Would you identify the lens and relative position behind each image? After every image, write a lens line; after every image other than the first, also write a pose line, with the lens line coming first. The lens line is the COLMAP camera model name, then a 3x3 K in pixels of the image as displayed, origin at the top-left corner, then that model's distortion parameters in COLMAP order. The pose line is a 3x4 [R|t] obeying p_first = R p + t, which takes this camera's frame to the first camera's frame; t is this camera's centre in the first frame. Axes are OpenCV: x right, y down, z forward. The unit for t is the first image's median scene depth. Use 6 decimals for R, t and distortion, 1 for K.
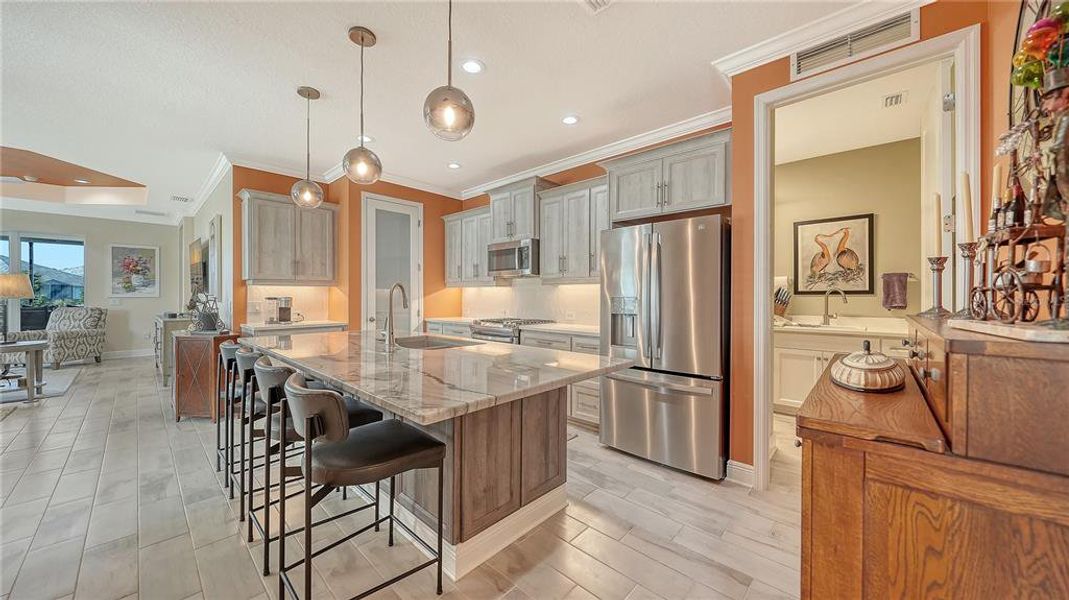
lens RADIAL K [[378.0, 0, 524.1], [0, 378.0, 283.7], [0, 0, 1]] dist [0.000002, 0.000004]
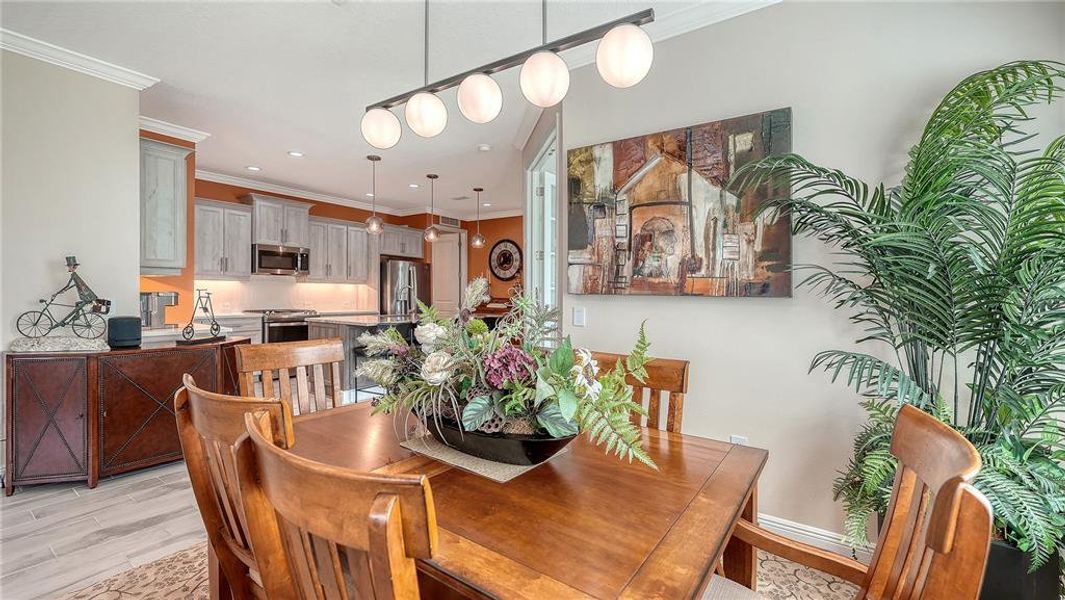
lens RADIAL K [[441.6, 0, 523.0], [0, 441.6, 299.5], [0, 0, 1]] dist [-0.002055, -0.000176]
pose [[-0.152575, -0.018751, 0.988114, -1.576490], [-0.048125, 0.998775, 0.011522, 0.006996], [-0.987120, -0.045795, -0.153290, 0.446768]]
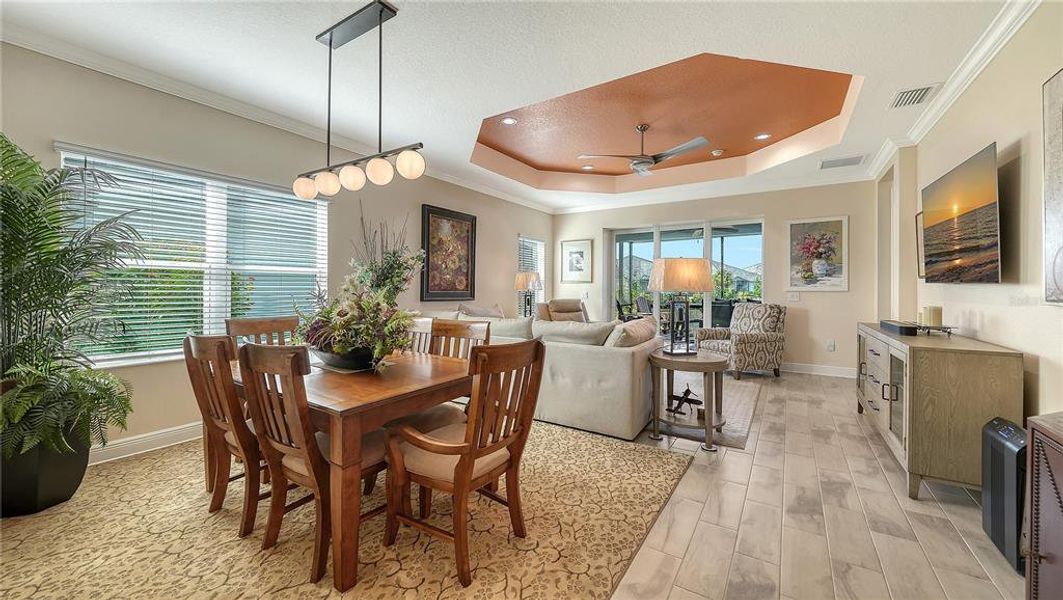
lens RADIAL K [[396.2, 0, 527.4], [0, 396.2, 302.7], [0, 0, 1]] dist [-0.000061, 0.000054]
pose [[0.186081, 0.035534, -0.981892, -0.681744], [0.029579, 0.998690, 0.041747, 0.017090], [0.982089, -0.036811, 0.184786, 0.560439]]
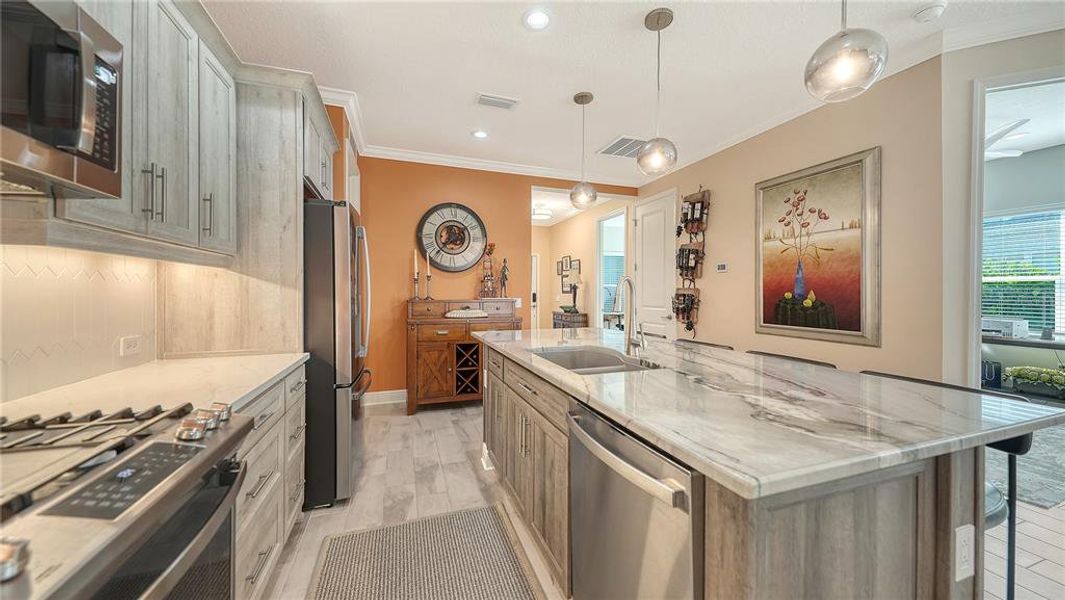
lens RADIAL K [[373.1, 0, 528.3], [0, 373.1, 291.9], [0, 0, 1]] dist [0.000017, 0.000012]
pose [[-0.892632, -0.003025, 0.450776, -0.285172], [-0.019488, 0.999302, -0.031883, 0.032721], [-0.450365, -0.037245, -0.892067, 1.019296]]
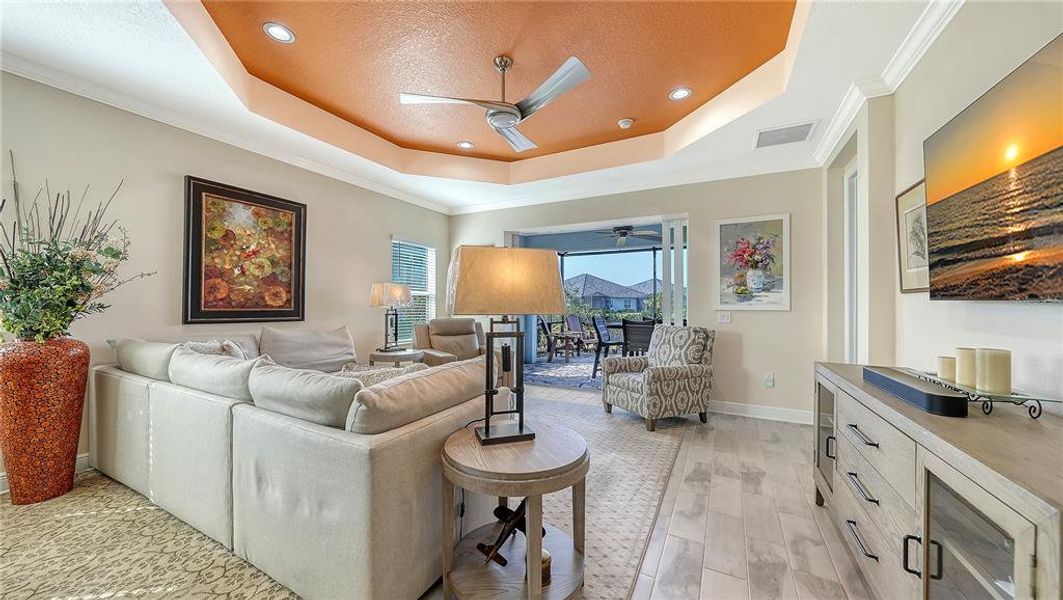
lens RADIAL K [[370.5, 0, 529.0], [0, 370.5, 314.3], [0, 0, 1]] dist [0.000495, -0.000058]
pose [[0.276220, 0.026898, -0.960718, -1.026091], [0.024398, 0.999090, 0.034987, 0.024794], [0.960785, -0.033103, 0.275312, 0.921062]]
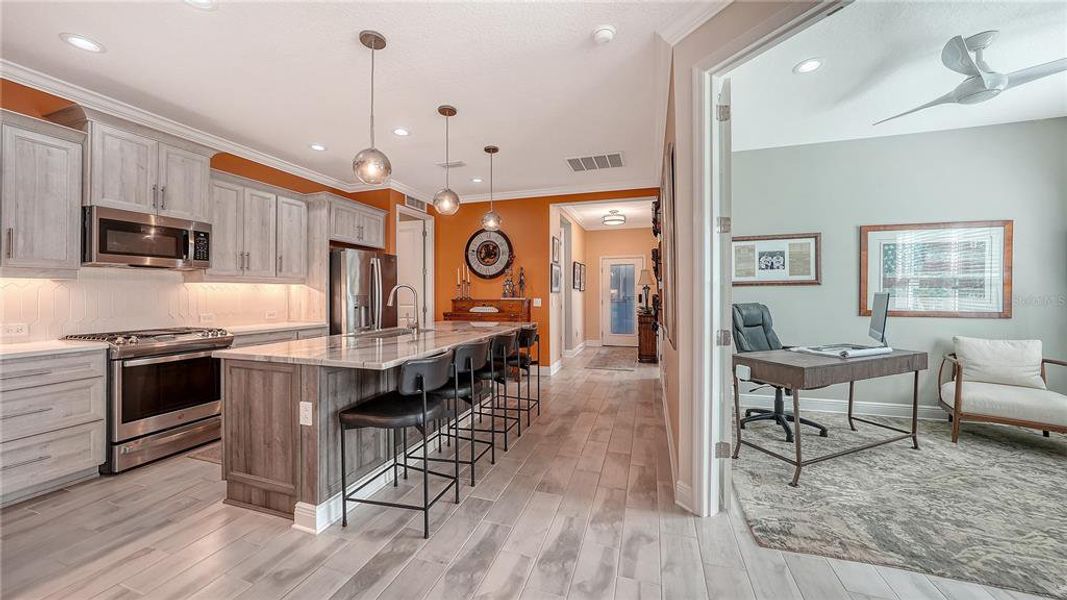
lens RADIAL K [[372.3, 0, 529.5], [0, 372.3, 287.9], [0, 0, 1]] dist [-0.030580, 0.007171]
pose [[-0.442505, 0.011799, 0.896688, -0.918996], [-0.027803, 0.999252, -0.026868, 0.016775], [-0.896335, -0.036820, -0.441846, 0.687439]]
